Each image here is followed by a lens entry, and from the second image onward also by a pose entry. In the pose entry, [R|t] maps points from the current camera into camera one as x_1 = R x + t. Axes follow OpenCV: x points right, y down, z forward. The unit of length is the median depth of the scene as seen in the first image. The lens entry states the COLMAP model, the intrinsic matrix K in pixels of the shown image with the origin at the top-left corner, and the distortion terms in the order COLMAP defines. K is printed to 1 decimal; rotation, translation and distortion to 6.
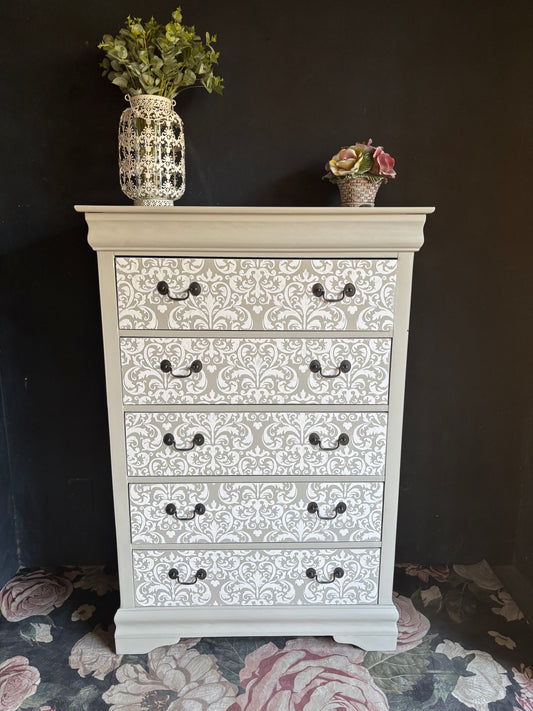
lens RADIAL K [[530.6, 0, 272.1], [0, 530.6, 354.9], [0, 0, 1]] dist [0.039812, -0.056627]
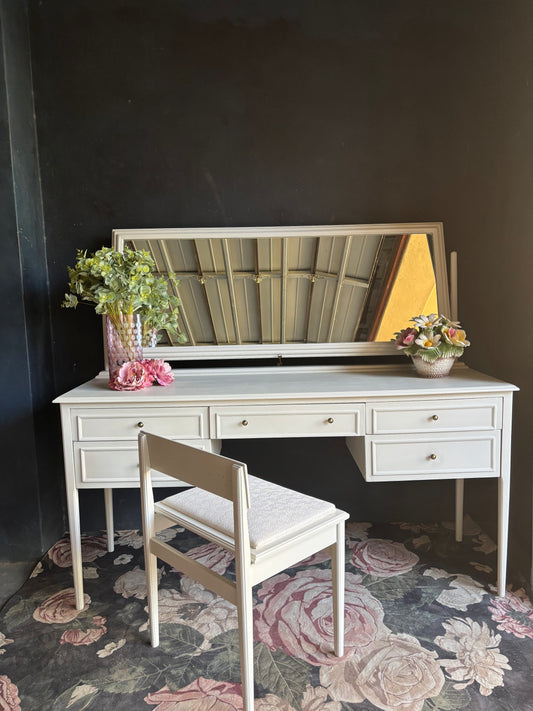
lens RADIAL K [[530.6, 0, 275.4], [0, 530.6, 352.6], [0, 0, 1]] dist [0.039812, -0.056627]
pose [[0.999380, -0.034585, -0.006584, 0.004349], [0.033576, 0.992542, -0.117191, 0.196509], [0.010588, 0.116897, 0.993088, -0.232287]]
